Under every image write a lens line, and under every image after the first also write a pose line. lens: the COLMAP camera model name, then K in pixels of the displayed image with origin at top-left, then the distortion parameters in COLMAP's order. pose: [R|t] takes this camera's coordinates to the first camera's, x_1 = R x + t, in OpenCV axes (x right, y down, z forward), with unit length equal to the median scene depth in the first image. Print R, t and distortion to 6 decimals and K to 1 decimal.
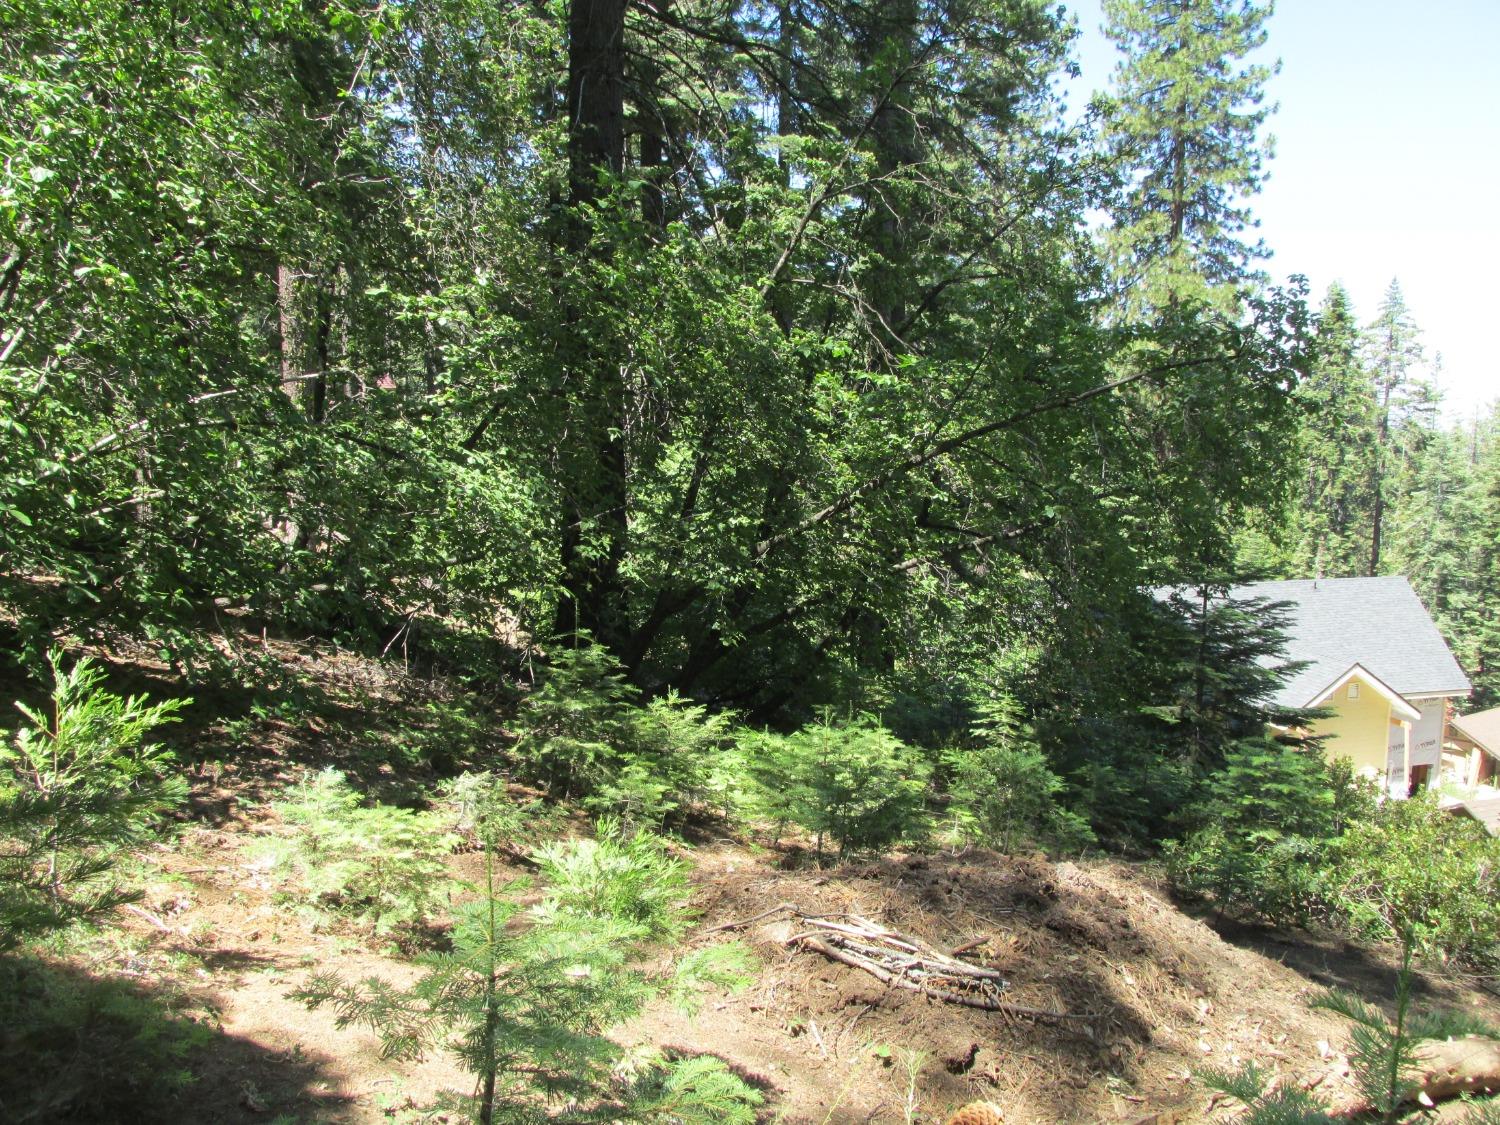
lens RADIAL K [[1222.7, 0, 750.0], [0, 1222.7, 562.5], [0, 0, 1]] dist [-0.025624, 0.006658]
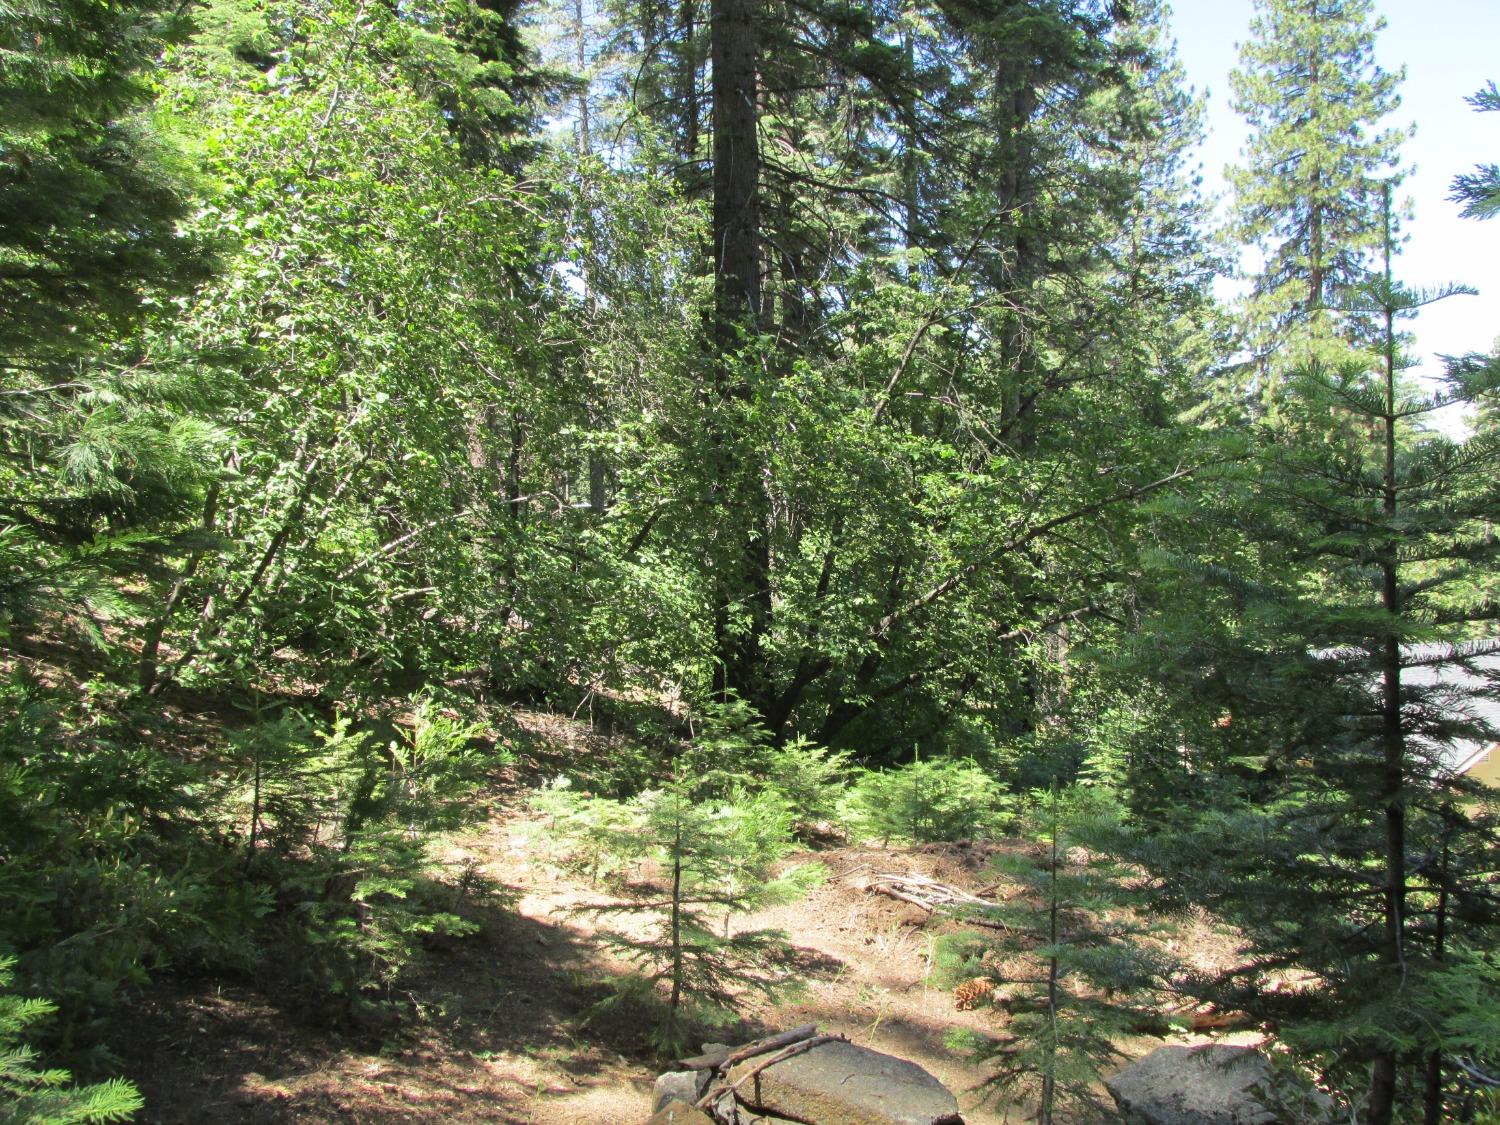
lens RADIAL K [[1222.7, 0, 750.0], [0, 1222.7, 562.5], [0, 0, 1]] dist [-0.025624, 0.006658]
pose [[0.991698, -0.028305, -0.125437, 0.039052], [0.020504, 0.997800, -0.063053, 0.002469], [0.126945, 0.059958, 0.990096, -0.226443]]
